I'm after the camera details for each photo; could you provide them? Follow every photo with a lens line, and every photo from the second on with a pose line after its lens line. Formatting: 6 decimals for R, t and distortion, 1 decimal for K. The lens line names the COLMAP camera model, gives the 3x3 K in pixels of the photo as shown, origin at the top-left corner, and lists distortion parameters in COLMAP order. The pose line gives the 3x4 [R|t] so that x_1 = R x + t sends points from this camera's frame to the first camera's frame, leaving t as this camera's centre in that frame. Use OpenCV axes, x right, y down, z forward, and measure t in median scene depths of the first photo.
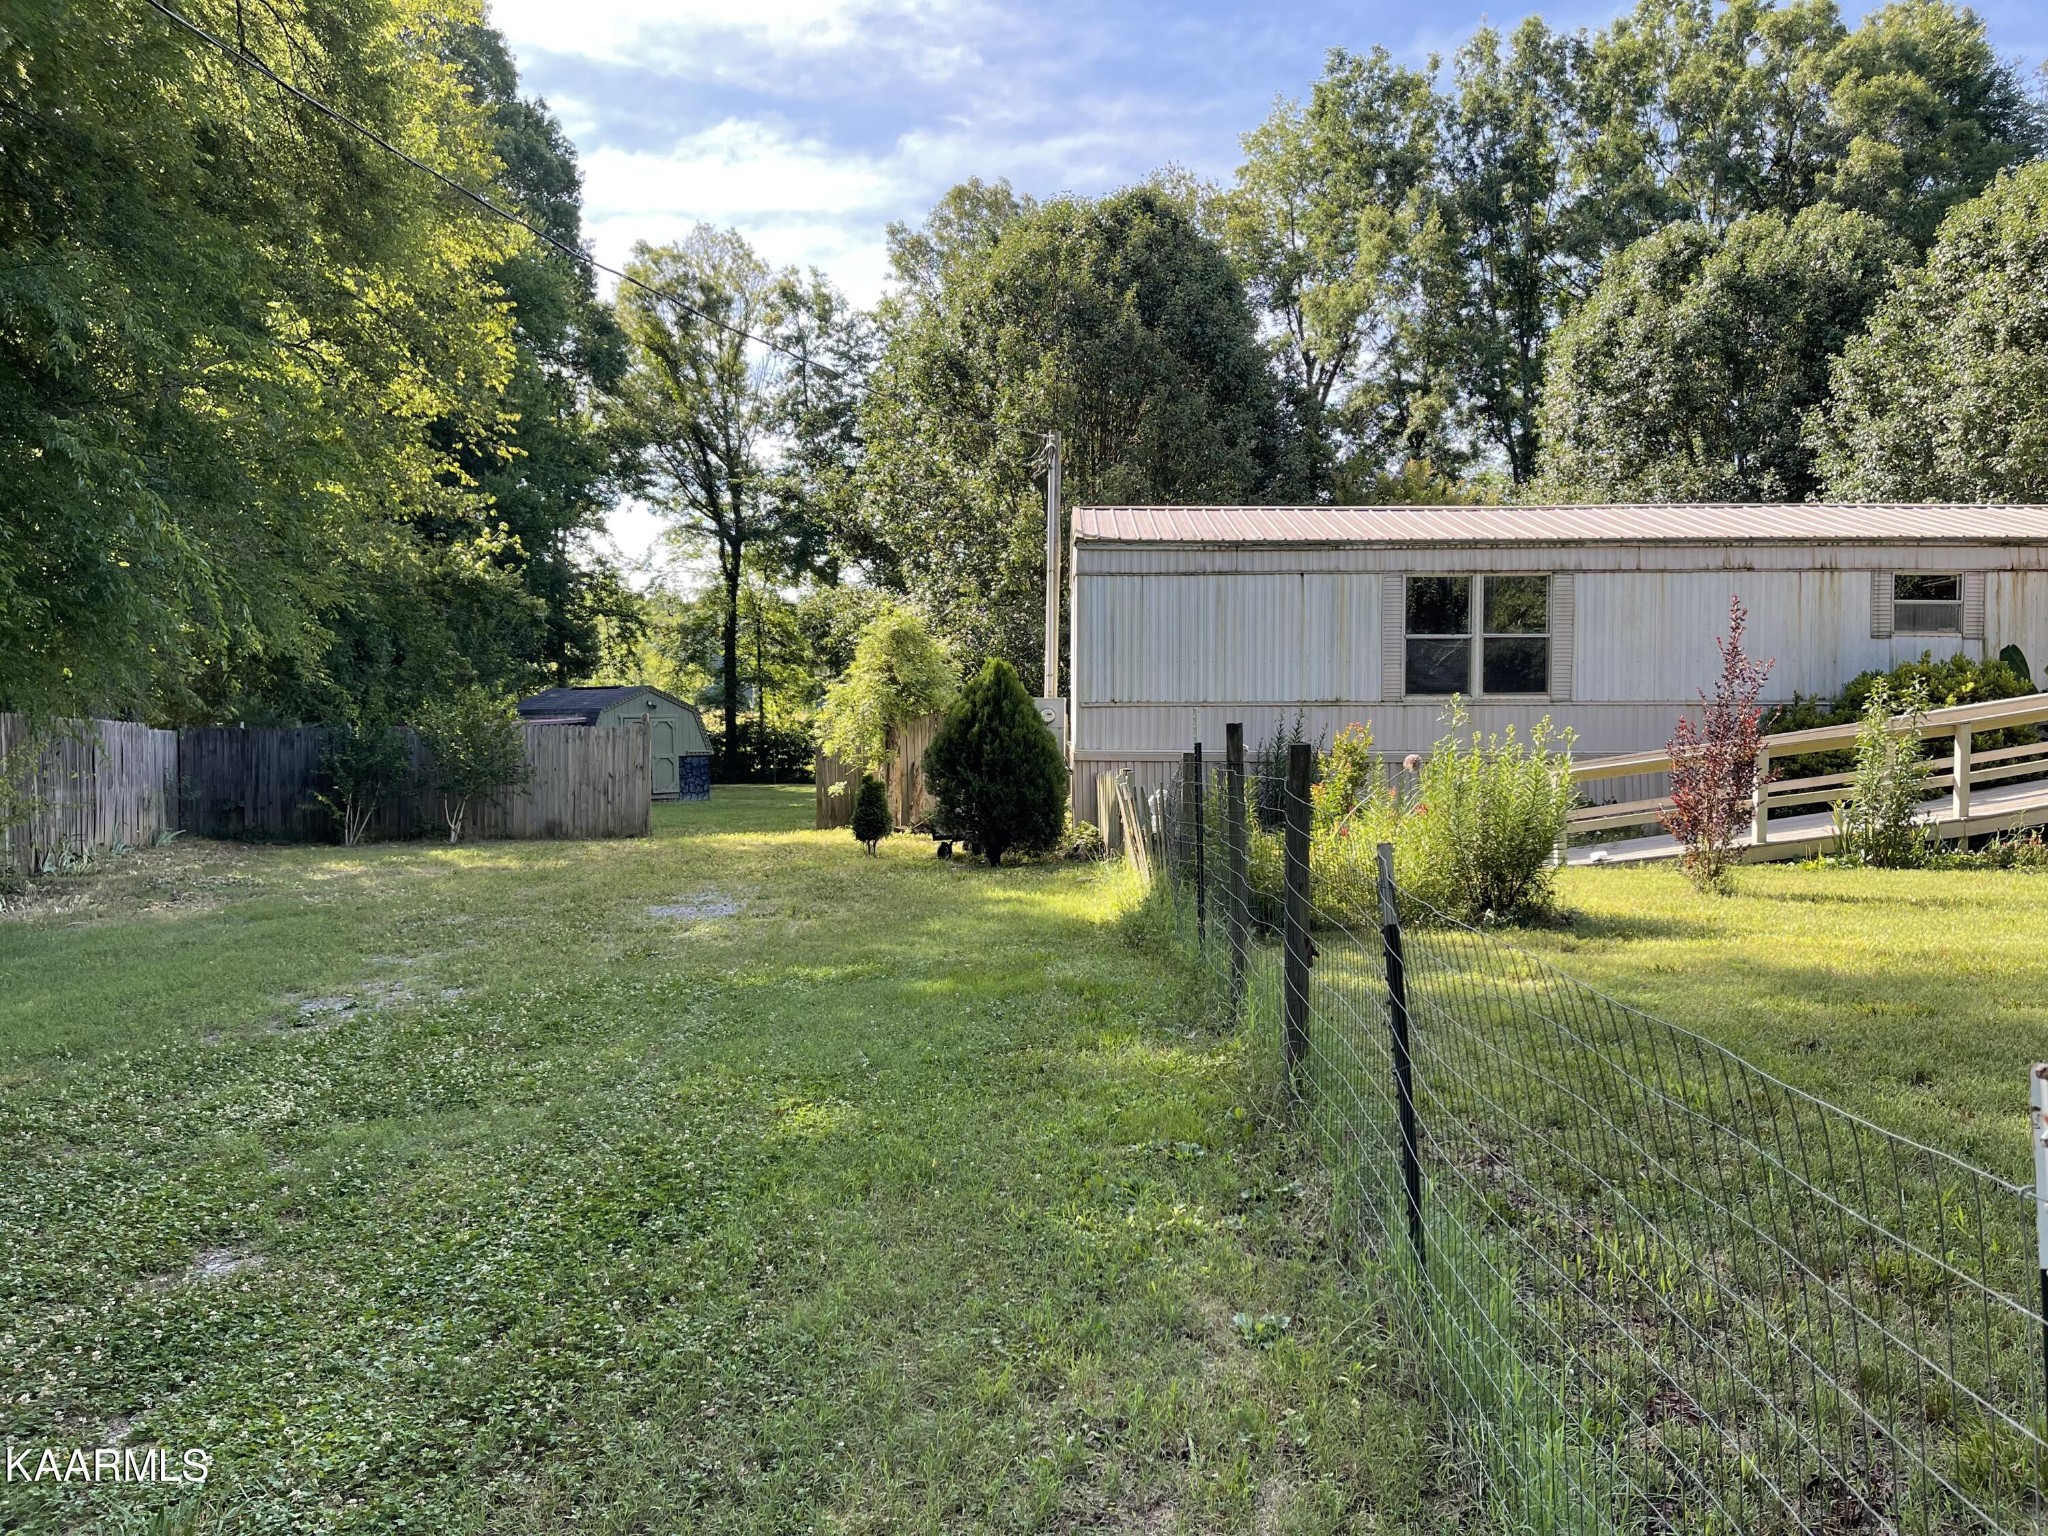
lens RADIAL K [[1594.7, 0, 1031.1], [0, 1594.7, 772.5], [0, 0, 1]] dist [0.099618, -0.121258]
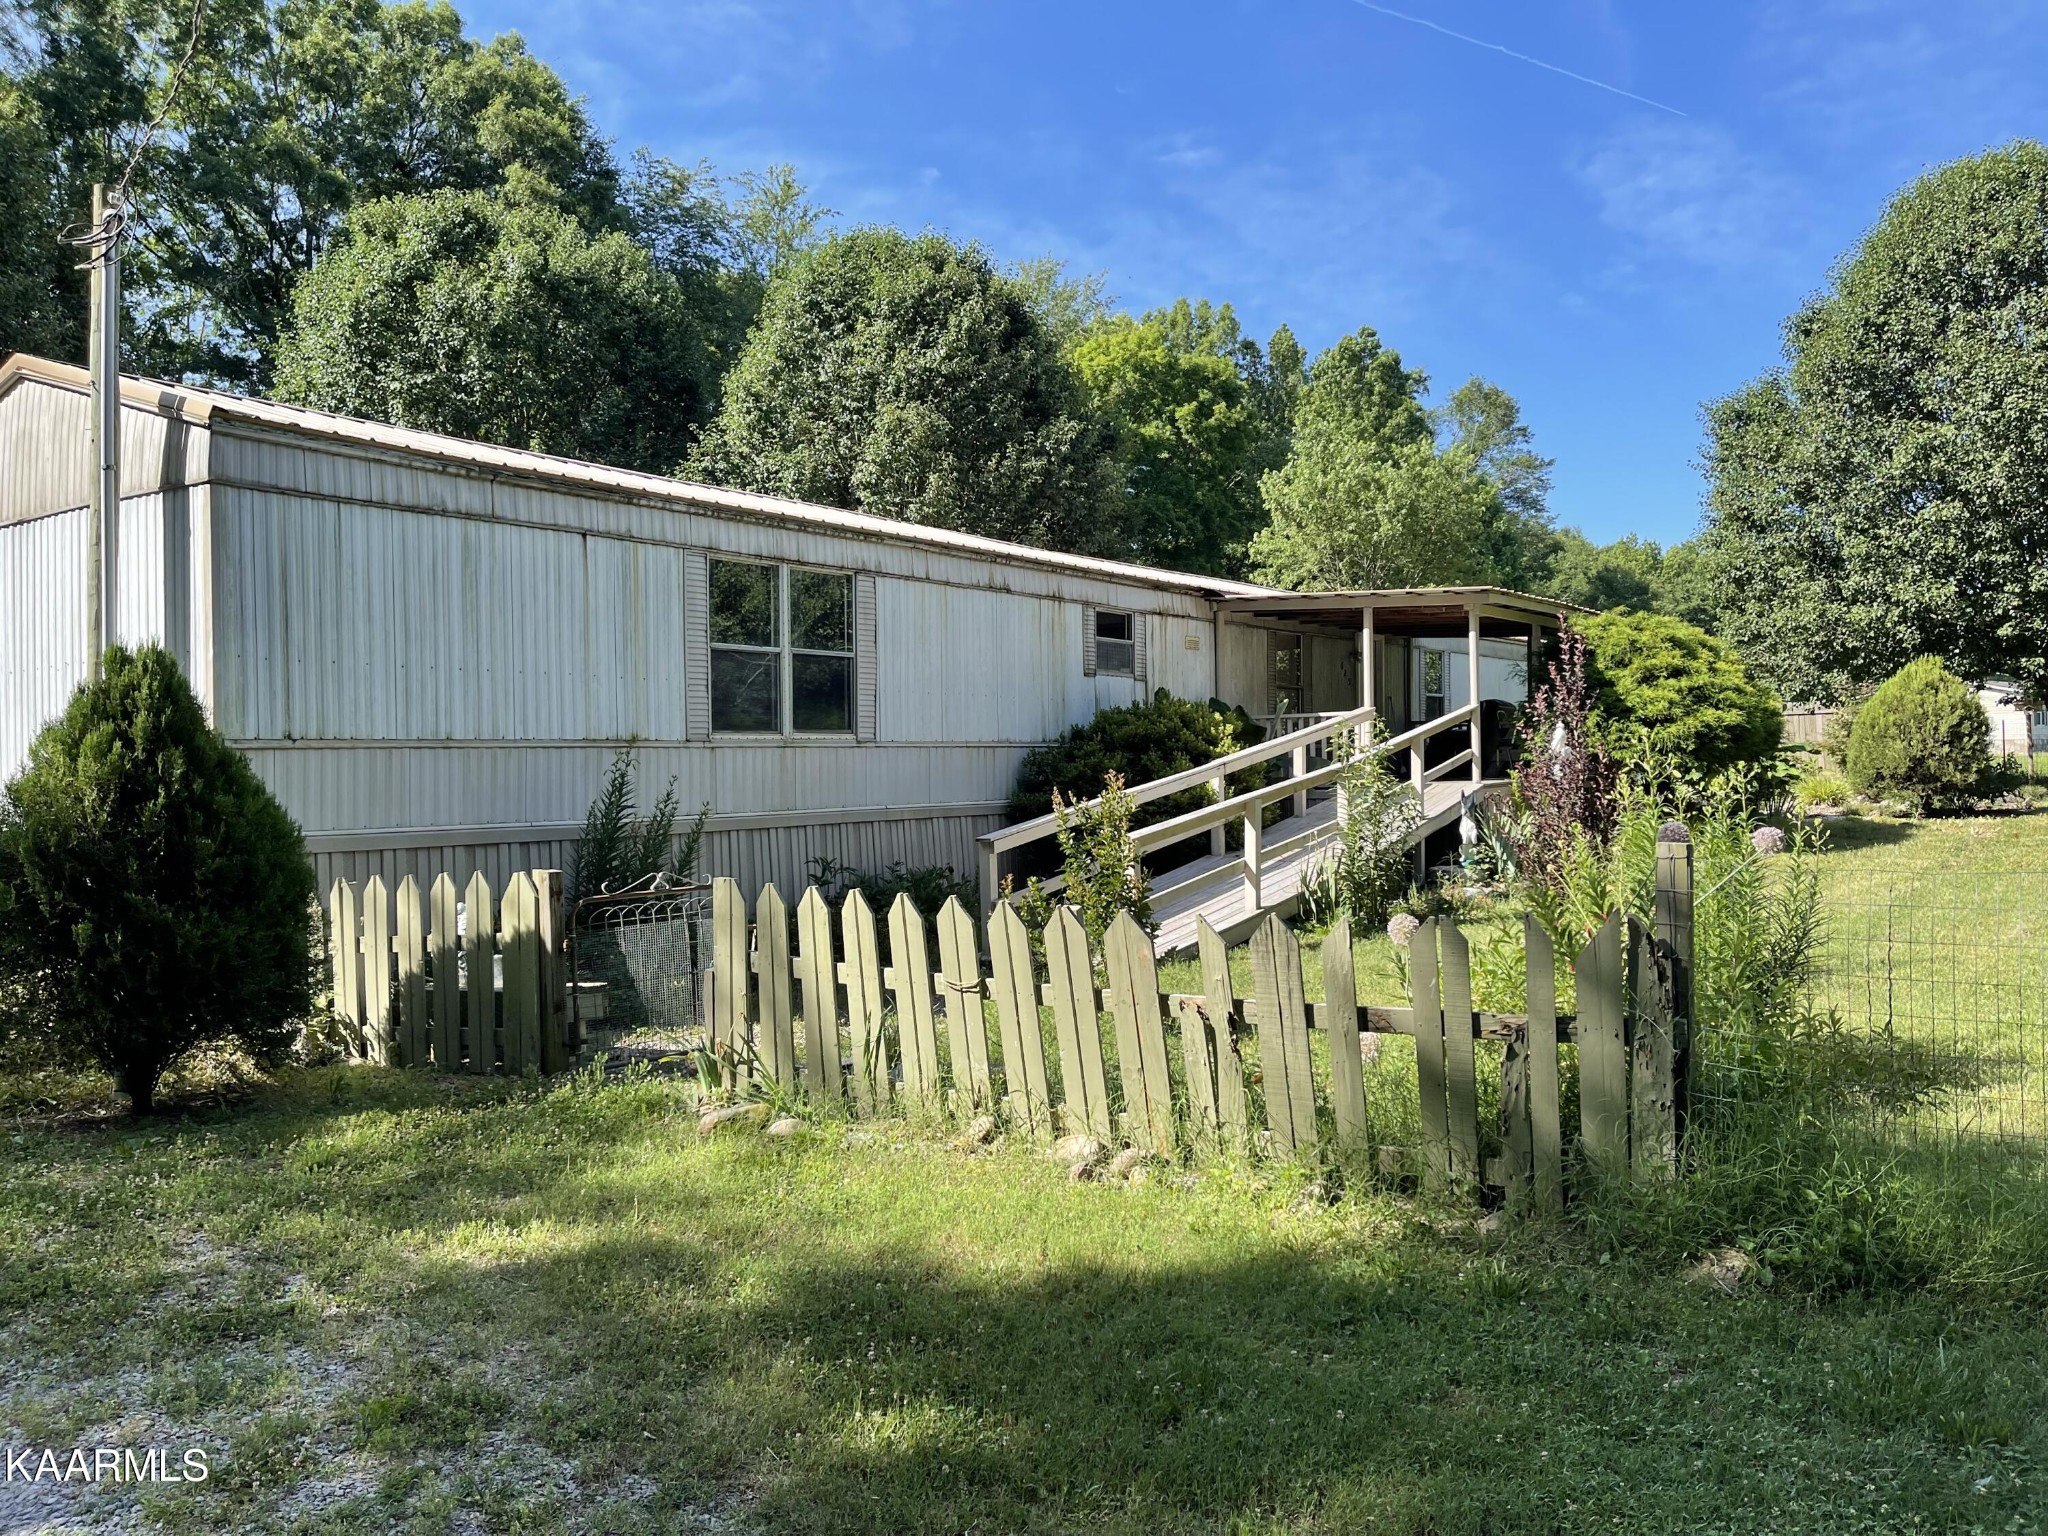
lens RADIAL K [[1562.8, 0, 1075.9], [0, 1562.8, 770.6], [0, 0, 1]] dist [0.078970, -0.112522]
pose [[0.562570, -0.012570, 0.826654, -0.152106], [0.033462, 0.999411, -0.007575, -0.014495], [-0.826072, 0.031923, 0.562660, 0.333898]]
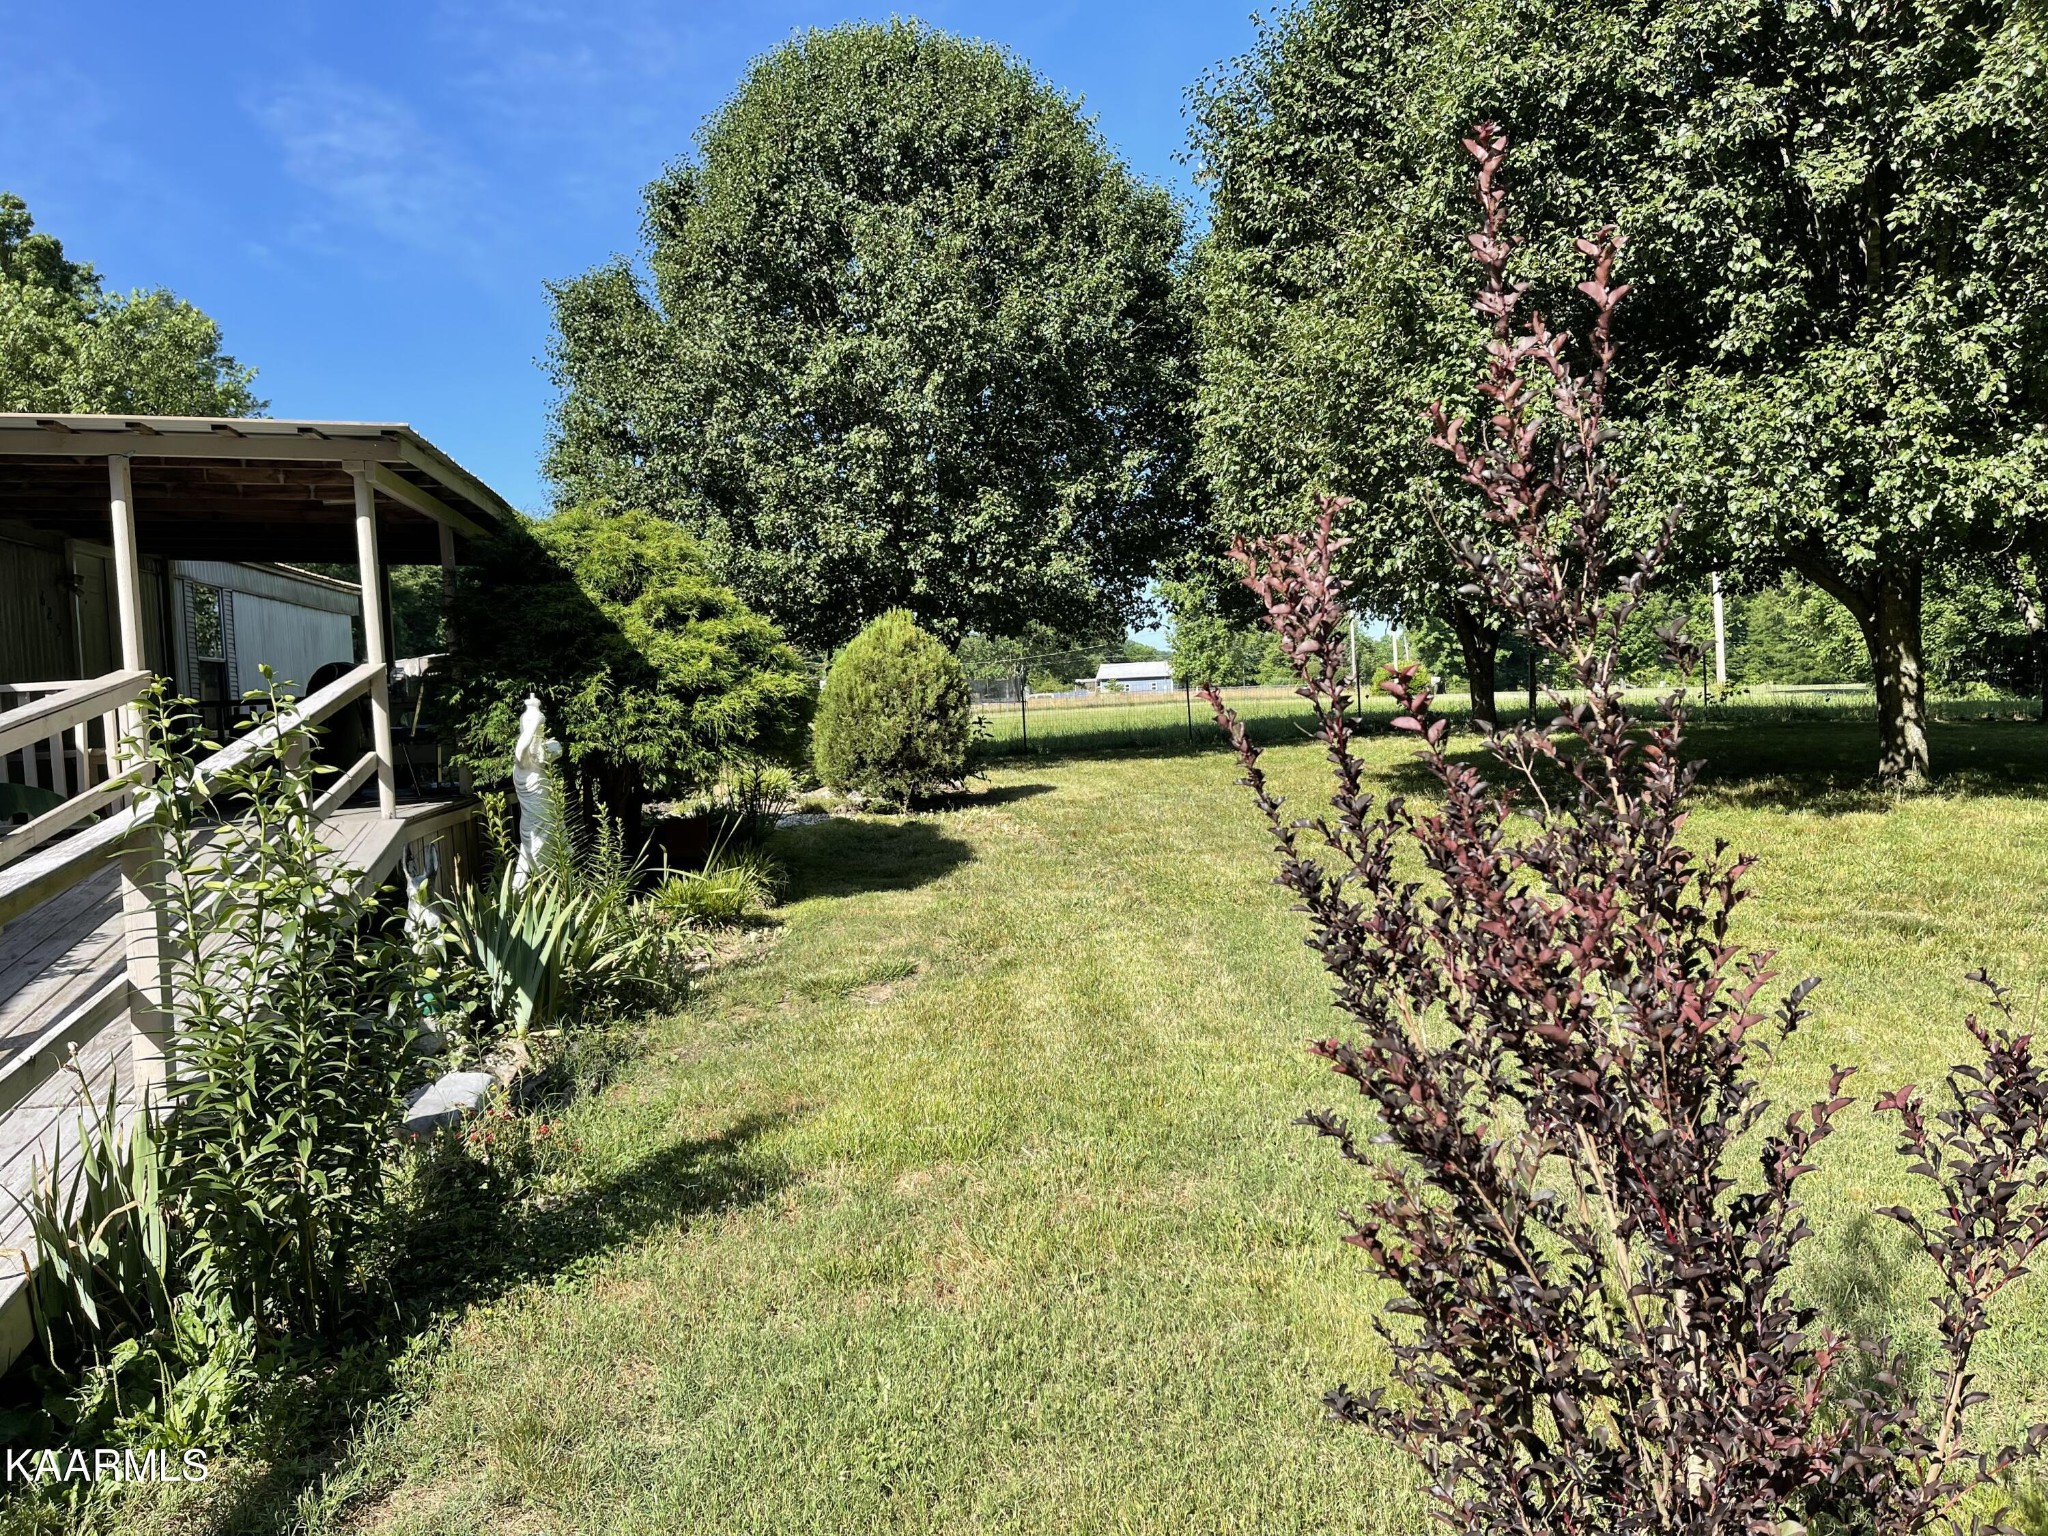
lens RADIAL K [[1529.8, 0, 1023.6], [0, 1529.8, 777.9], [0, 0, 1]] dist [0.067213, -0.115742]
pose [[-0.160649, -0.037490, 0.986299, 0.125929], [0.073642, 0.996038, 0.049855, -0.023142], [-0.984260, 0.080643, -0.157252, 0.475133]]
